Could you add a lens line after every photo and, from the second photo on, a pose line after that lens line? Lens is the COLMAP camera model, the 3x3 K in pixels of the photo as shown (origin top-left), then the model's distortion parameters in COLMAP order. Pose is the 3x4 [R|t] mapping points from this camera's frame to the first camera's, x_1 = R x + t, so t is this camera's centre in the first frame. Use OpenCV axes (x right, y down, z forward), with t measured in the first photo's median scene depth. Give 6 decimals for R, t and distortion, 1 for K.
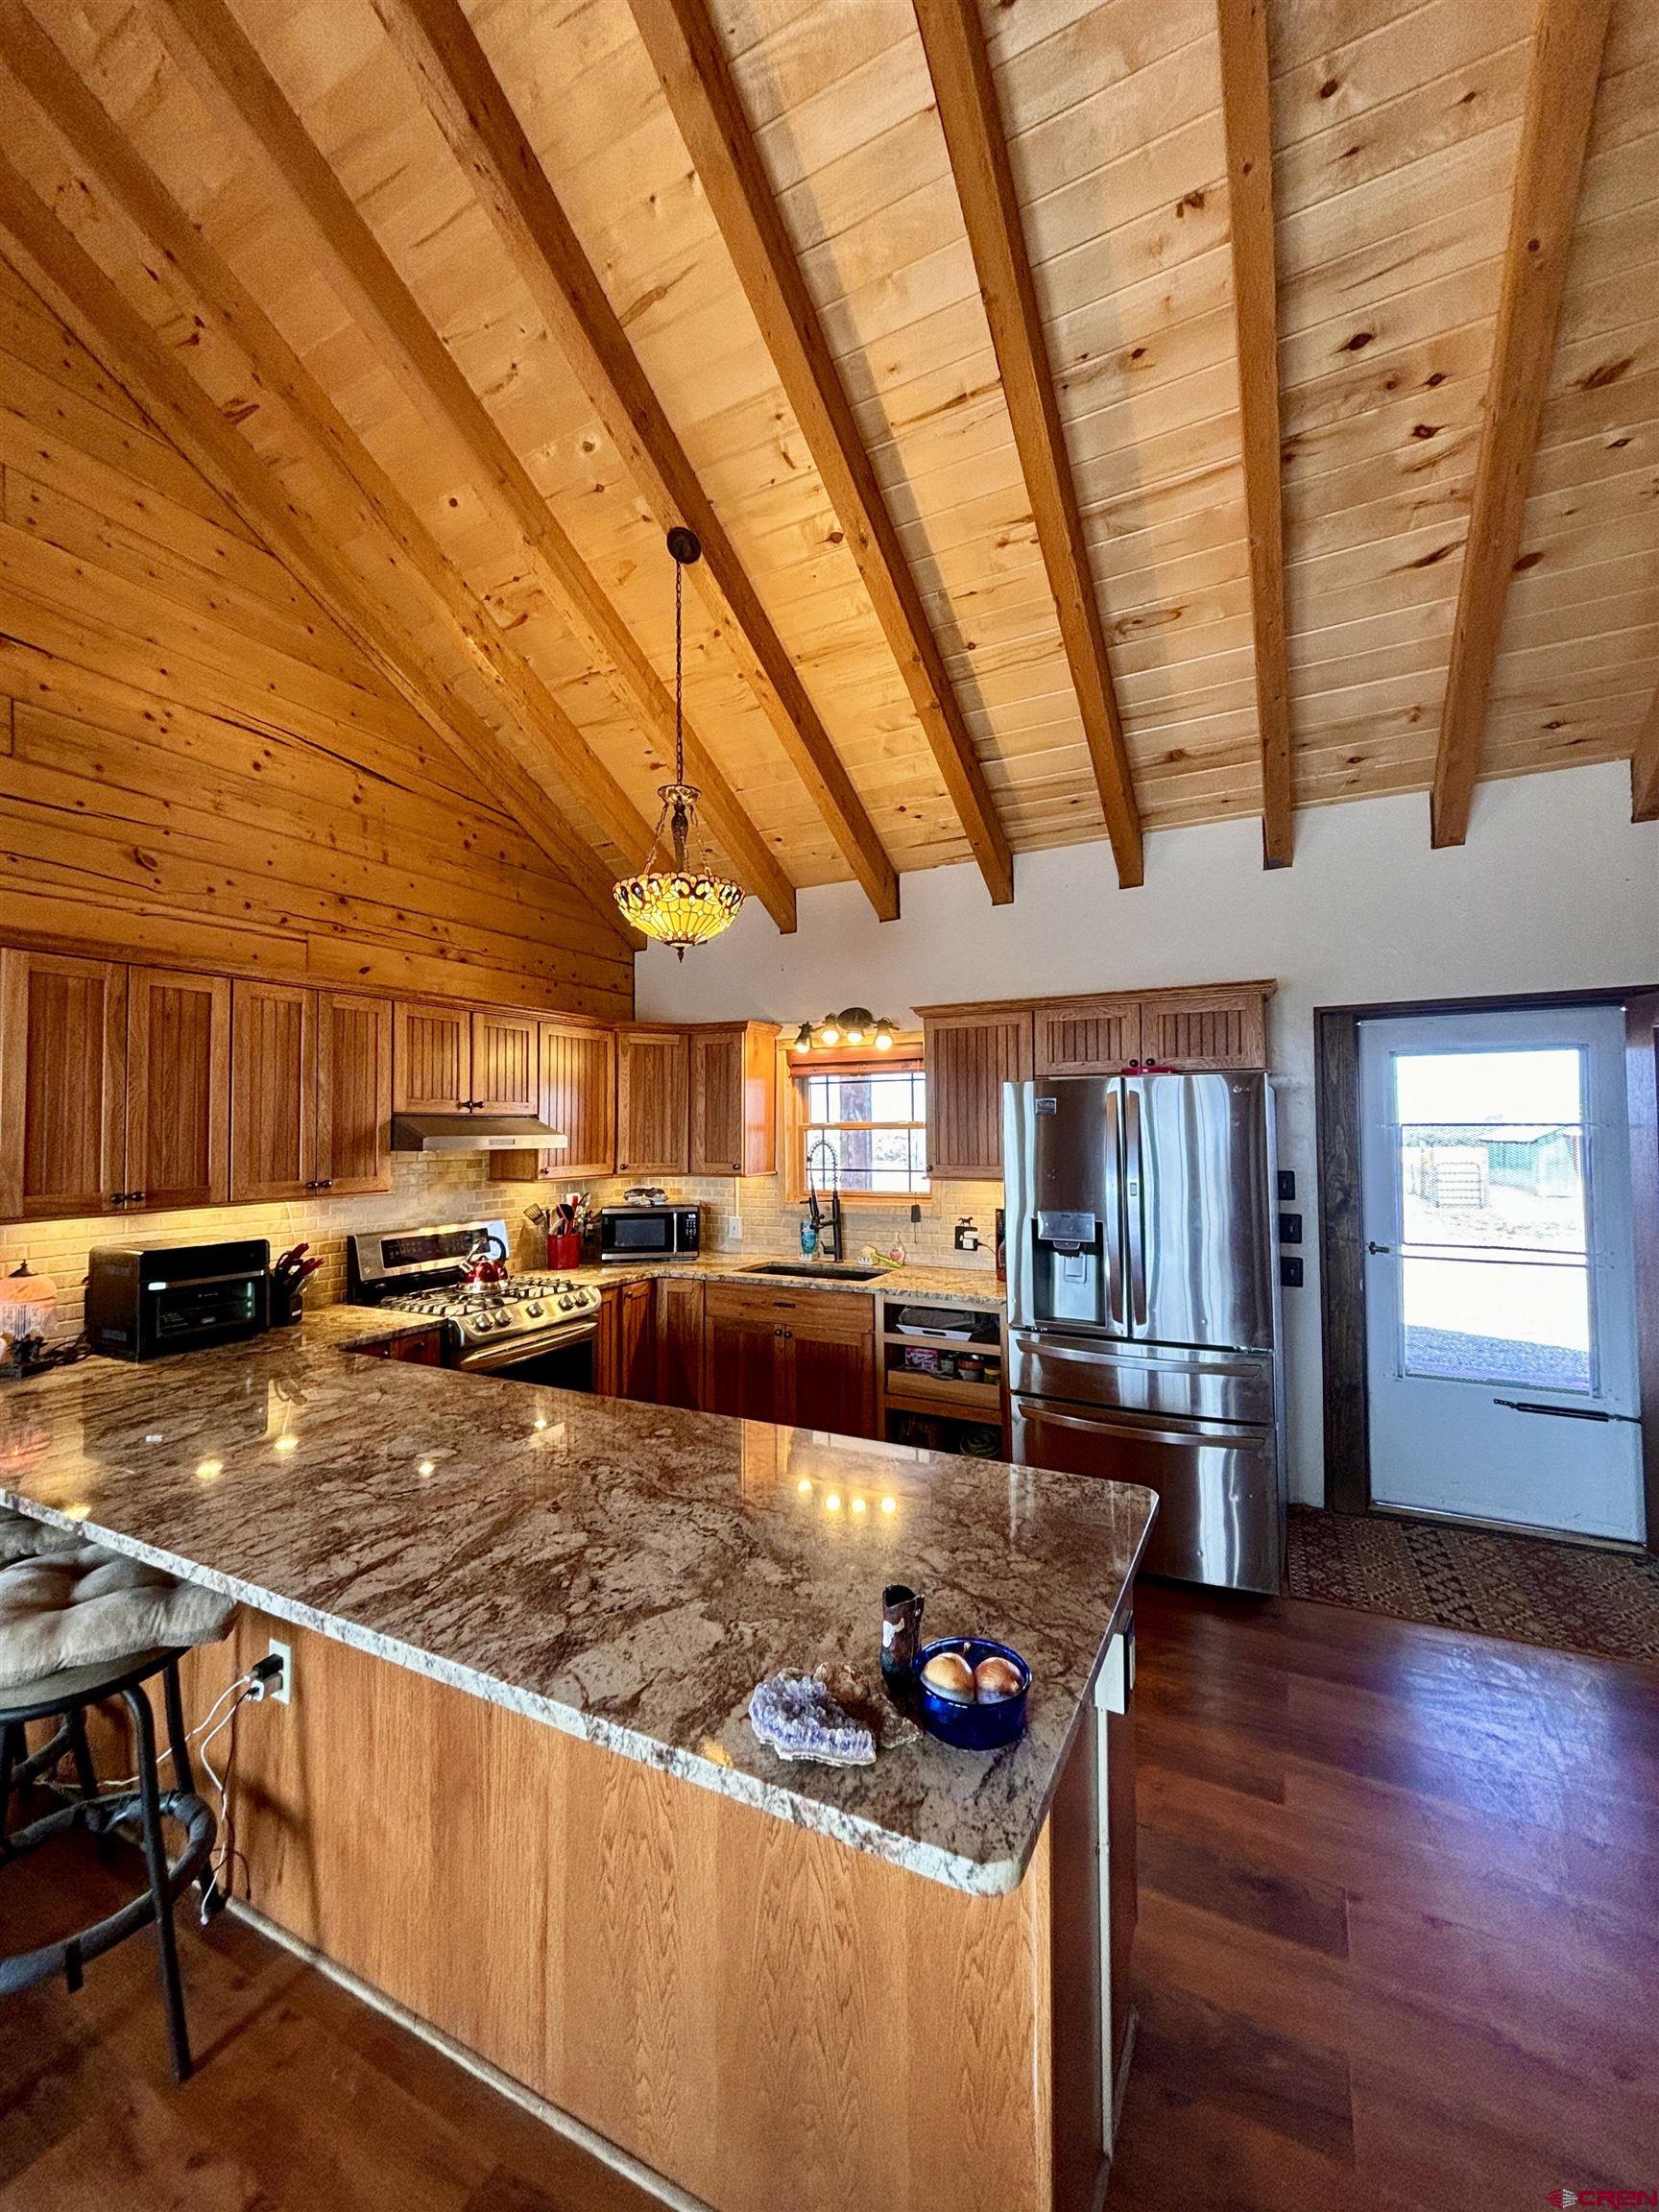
lens RADIAL K [[896.4, 0, 832.6], [0, 896.4, 1109.1], [0, 0, 1]] dist [-0.001474, 0.002828]
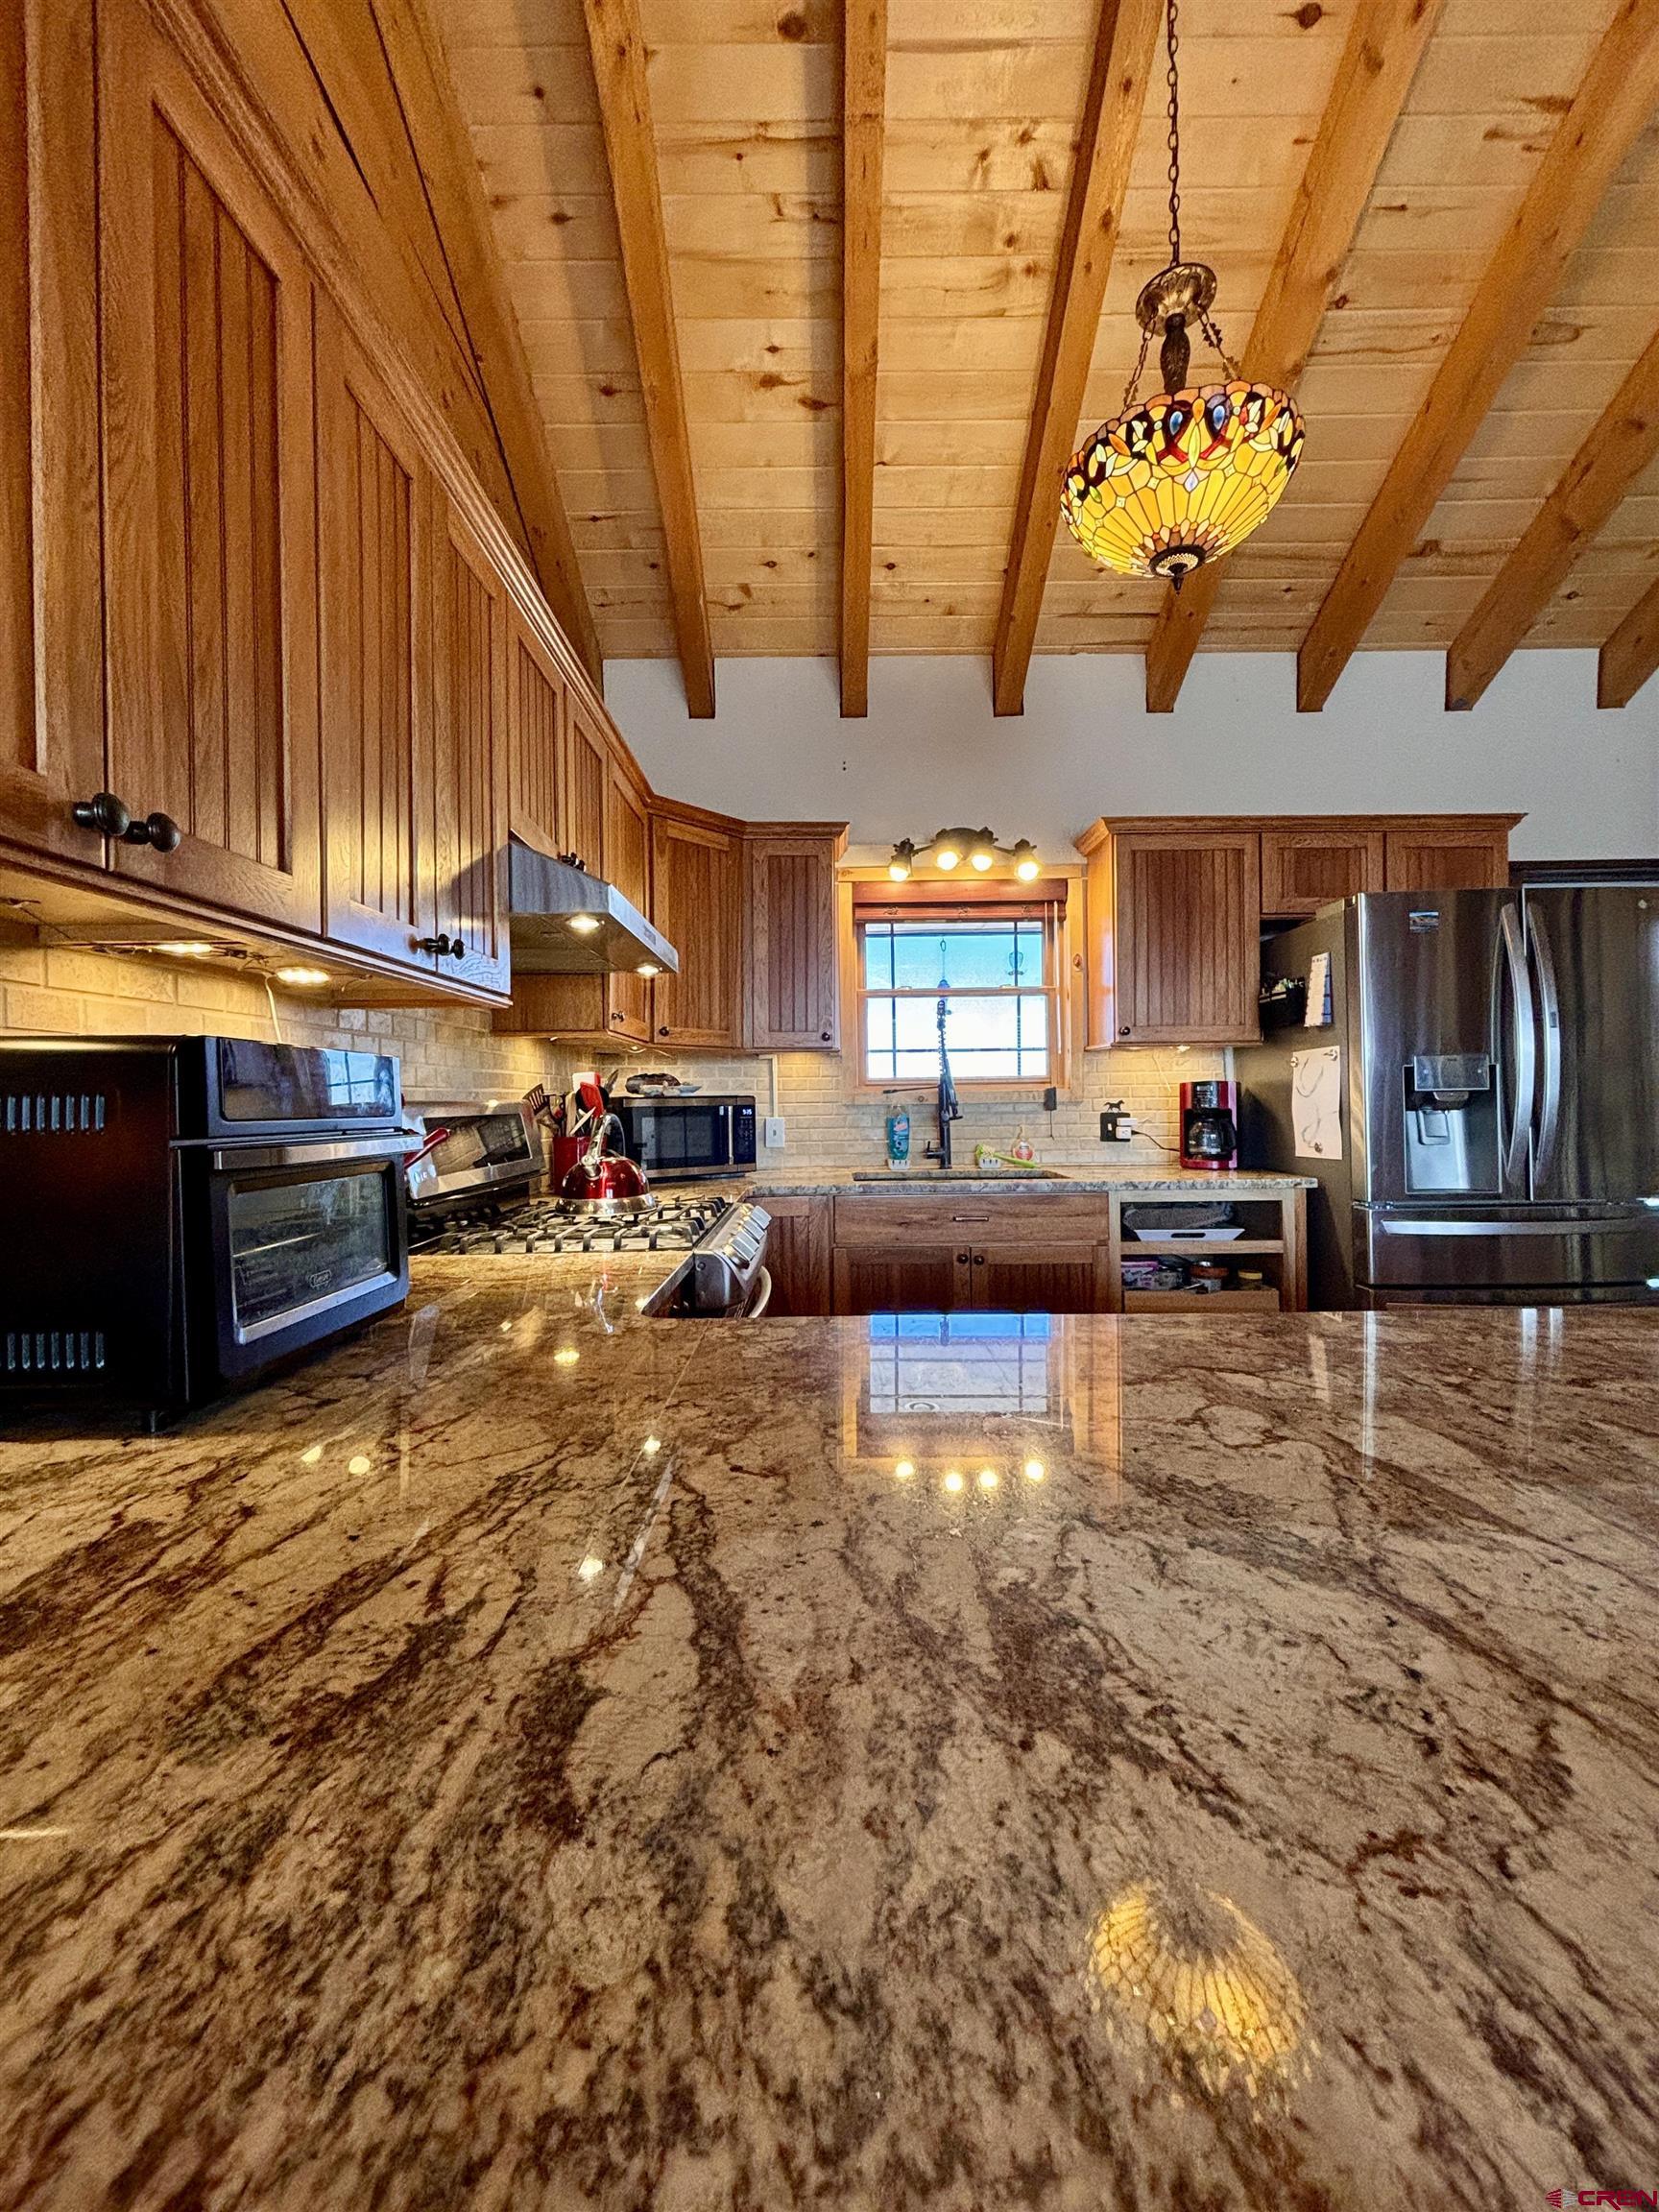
lens RADIAL K [[896.4, 0, 833.5], [0, 896.4, 1099.8], [0, 0, 1]] dist [-0.001474, 0.002828]
pose [[0.879449, -0.002919, 0.475984, -0.453152], [-0.003812, 0.999906, 0.013175, 0.110500], [-0.475978, -0.013401, 0.879355, 0.417585]]
